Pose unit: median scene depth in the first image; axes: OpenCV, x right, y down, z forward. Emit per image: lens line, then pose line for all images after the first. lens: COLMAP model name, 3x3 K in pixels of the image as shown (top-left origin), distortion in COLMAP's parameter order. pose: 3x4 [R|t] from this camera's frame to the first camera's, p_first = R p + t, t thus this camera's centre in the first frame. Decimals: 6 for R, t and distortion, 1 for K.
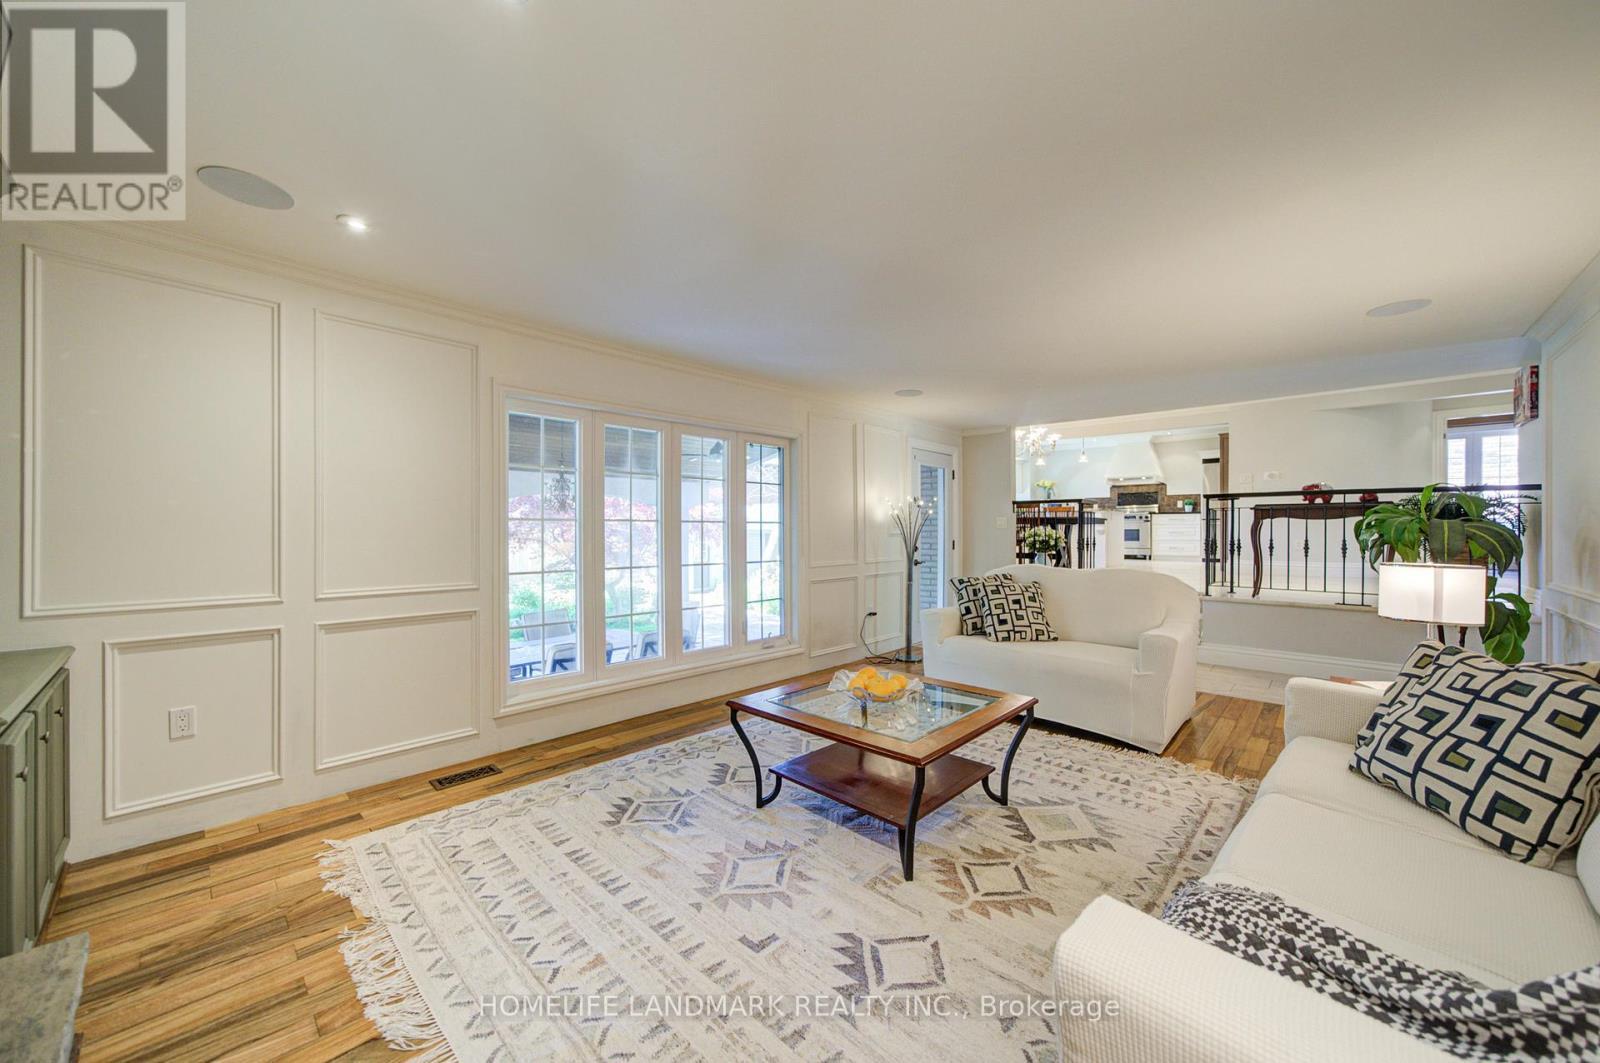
lens RADIAL K [[578.1, 0, 796.1], [0, 578.1, 529.7], [0, 0, 1]] dist [-0.013216, 0.000090]
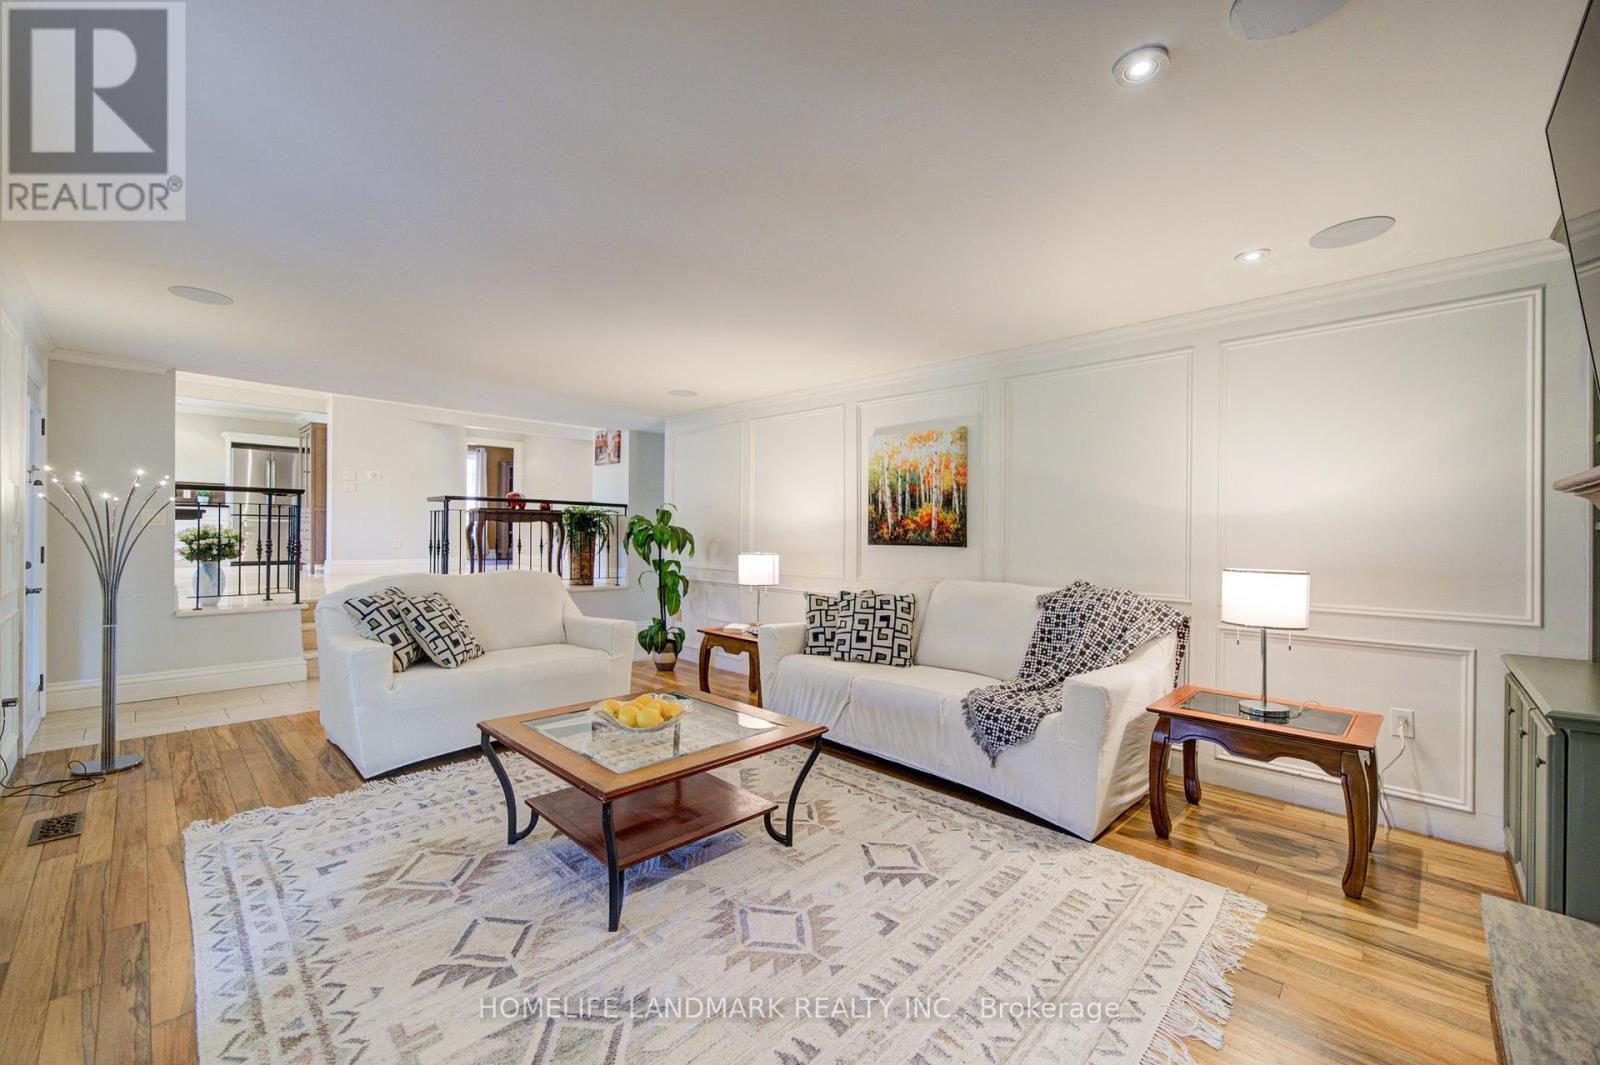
lens RADIAL K [[634.3, 0, 797.4], [0, 634.3, 537.0], [0, 0, 1]] dist [-0.023489, 0.011966]
pose [[0.008931, -0.004589, 0.999950, -0.901745], [-0.013960, 0.999891, 0.004714, -0.003815], [-0.999863, -0.014002, 0.008866, 0.848414]]
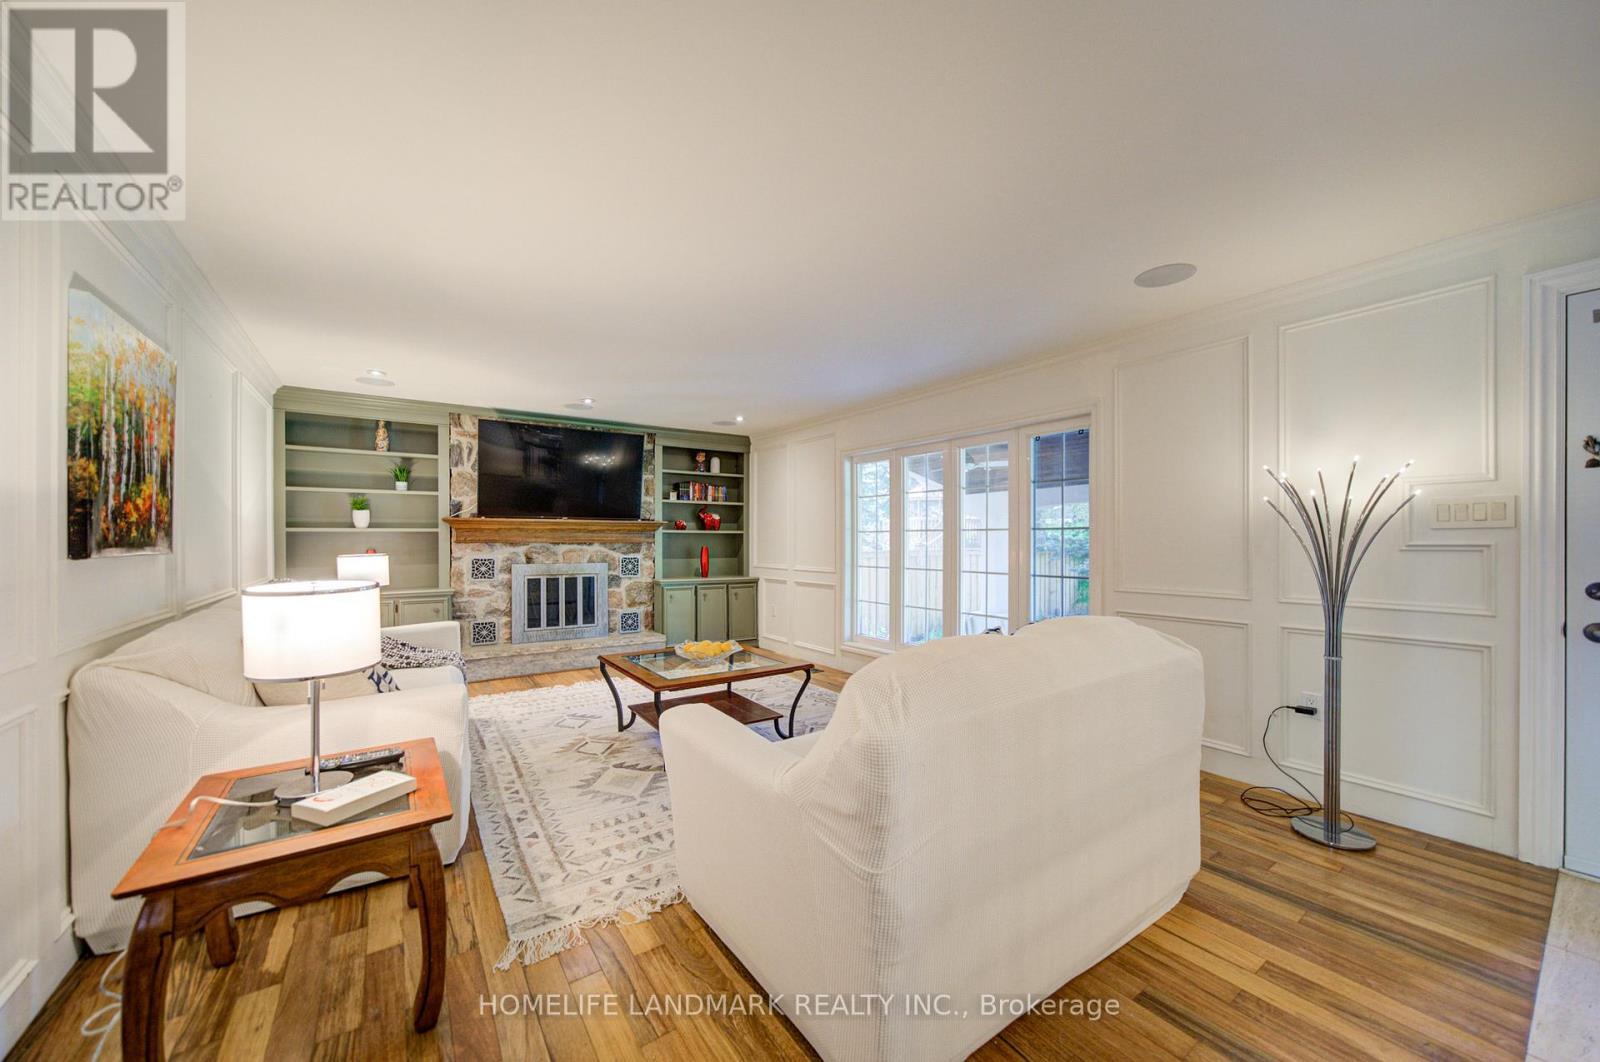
lens RADIAL K [[578.1, 0, 796.1], [0, 578.1, 529.2], [0, 0, 1]] dist [-0.013216, 0.000090]
pose [[-0.199898, -0.020241, -0.979608, 1.633668], [0.008067, 0.999719, -0.022303, 0.010295], [0.979783, -0.012361, -0.199679, 1.659302]]
